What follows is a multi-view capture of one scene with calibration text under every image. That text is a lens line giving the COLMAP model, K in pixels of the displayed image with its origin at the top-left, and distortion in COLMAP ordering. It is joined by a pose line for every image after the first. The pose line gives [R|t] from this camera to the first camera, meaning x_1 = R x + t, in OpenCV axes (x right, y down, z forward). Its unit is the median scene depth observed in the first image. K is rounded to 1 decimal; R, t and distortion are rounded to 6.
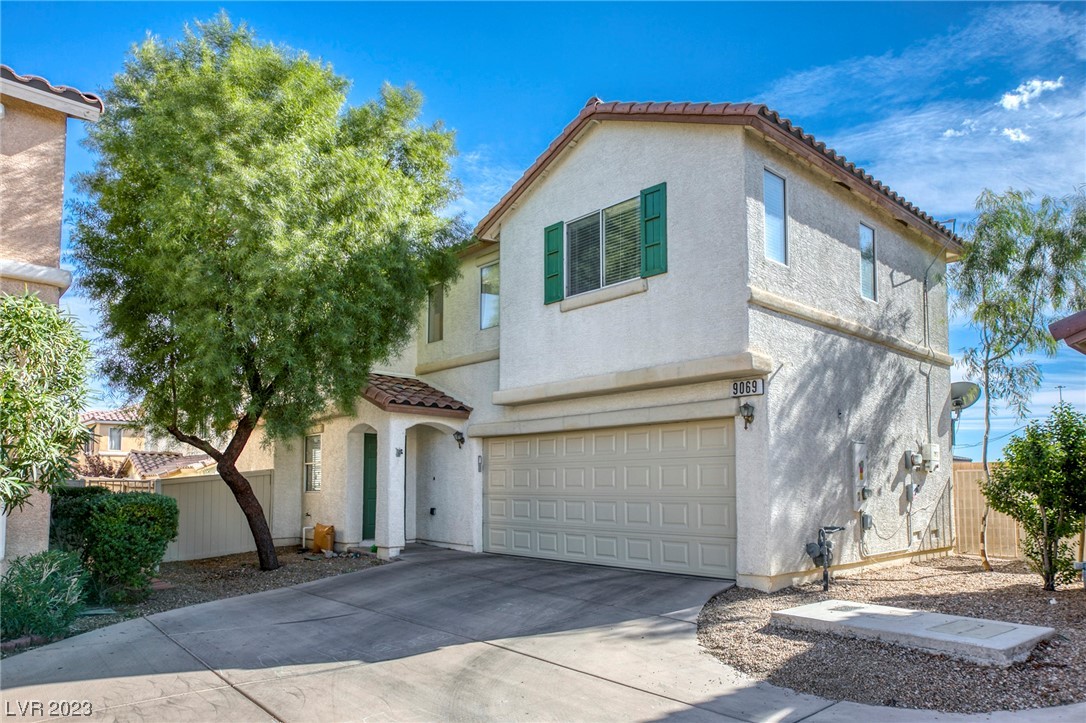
lens RADIAL K [[720.1, 0, 543.0], [0, 720.1, 361.5], [0, 0, 1]] dist [-0.008050, 0.033147]
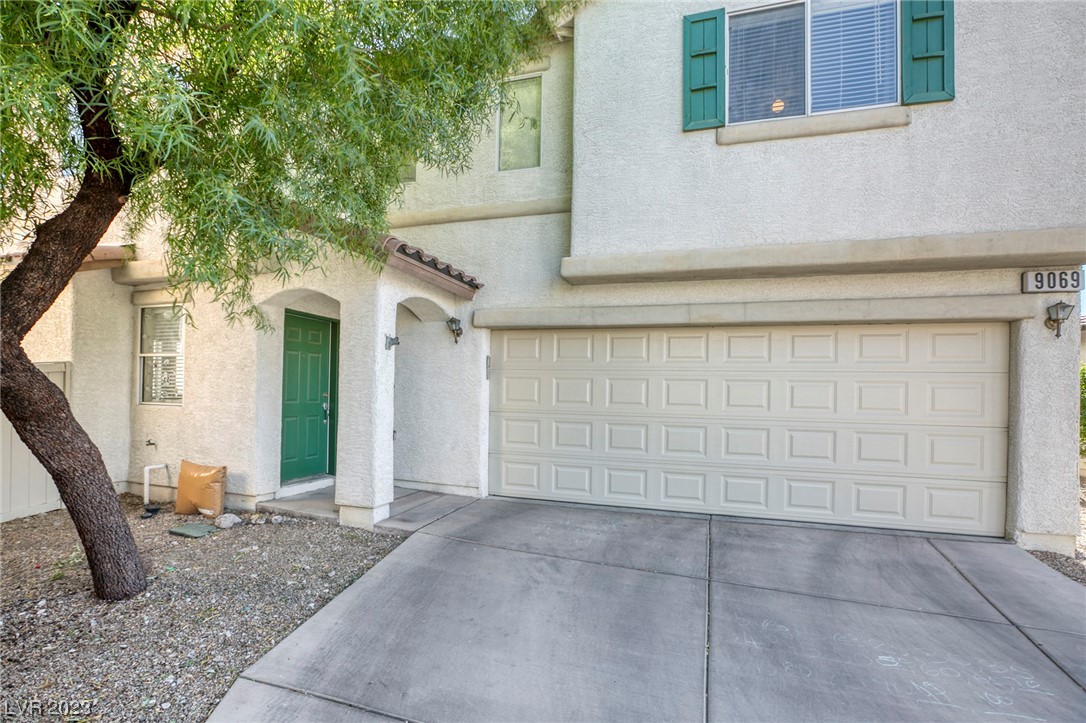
lens RADIAL K [[521.7, 0, 576.7], [0, 521.7, 357.7], [0, 0, 1]] dist [-0.045175, 0.022191]
pose [[0.859388, 0.051063, 0.508767, -0.351653], [-0.107434, 0.990823, 0.082028, 0.110737], [-0.499909, -0.125153, 0.856987, 0.711015]]
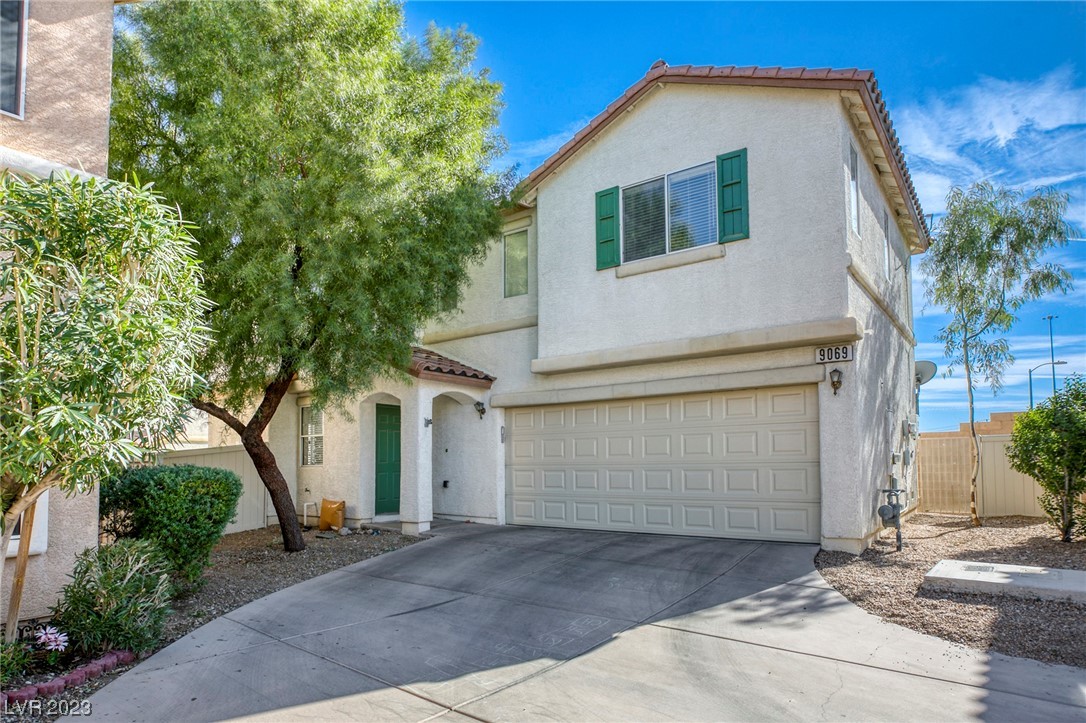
lens RADIAL K [[641.2, 0, 554.1], [0, 641.2, 360.1], [0, 0, 1]] dist [-0.001653, 0.003833]
pose [[0.980747, 0.017860, 0.194464, -0.252184], [-0.020613, 0.999714, 0.012139, 0.038130], [-0.194192, -0.015913, 0.980835, 0.173659]]
